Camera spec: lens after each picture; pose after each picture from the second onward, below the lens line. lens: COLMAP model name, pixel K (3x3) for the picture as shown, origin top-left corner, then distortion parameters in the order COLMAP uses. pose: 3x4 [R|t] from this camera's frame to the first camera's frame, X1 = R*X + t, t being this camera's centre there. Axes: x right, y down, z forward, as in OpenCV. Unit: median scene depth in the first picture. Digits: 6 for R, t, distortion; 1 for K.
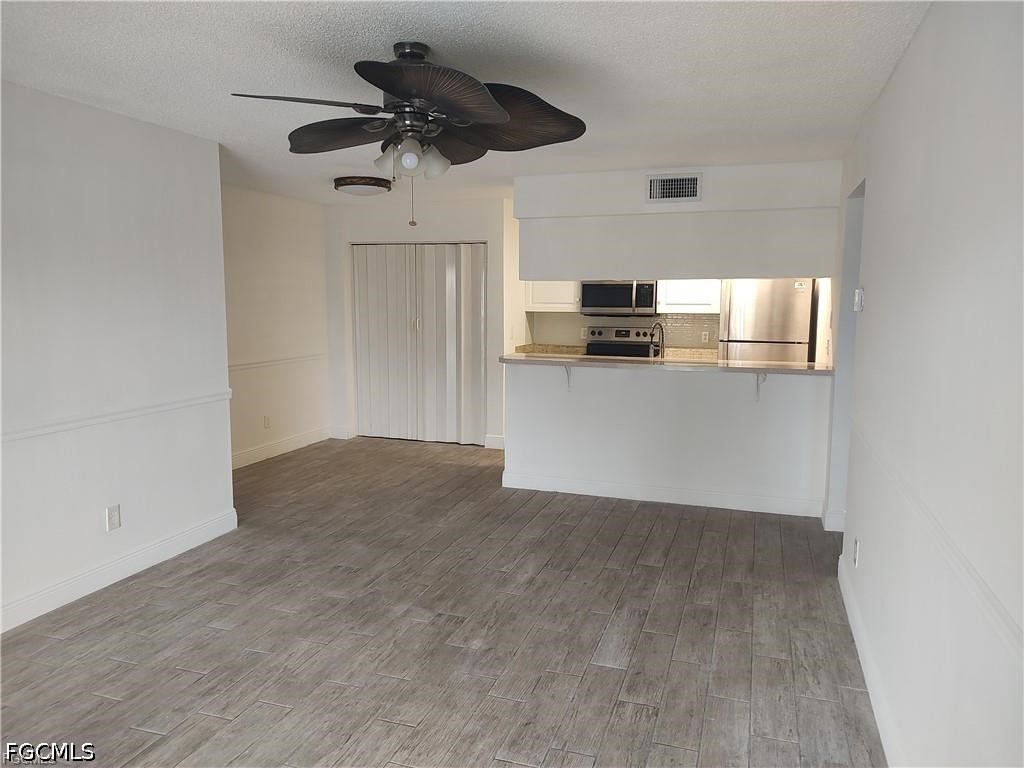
lens RADIAL K [[712.5, 0, 512.0], [0, 712.5, 384.0], [0, 0, 1]] dist [0.000051, -0.000018]
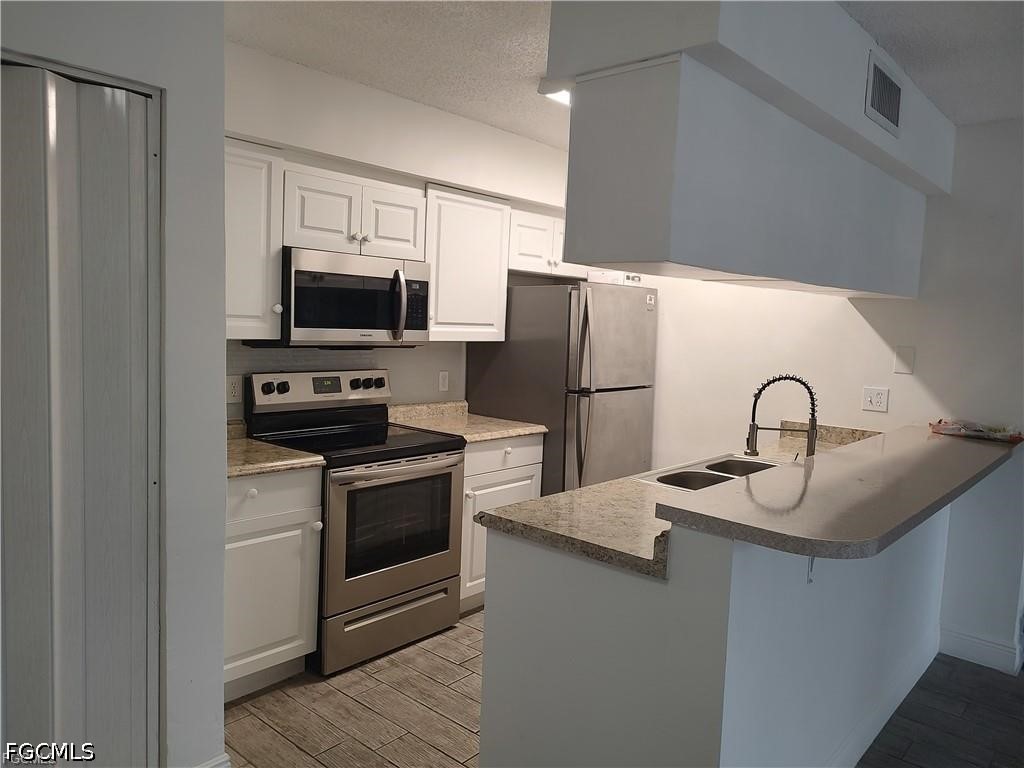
lens RADIAL K [[745.2, 0, 512.0], [0, 745.2, 384.0], [0, 0, 1]] dist [-0.003869, -0.002269]
pose [[0.376634, -0.070120, 0.923705, -0.242295], [0.077067, 0.996046, 0.044187, -0.085115], [-0.923151, 0.054545, 0.380549, 0.730810]]
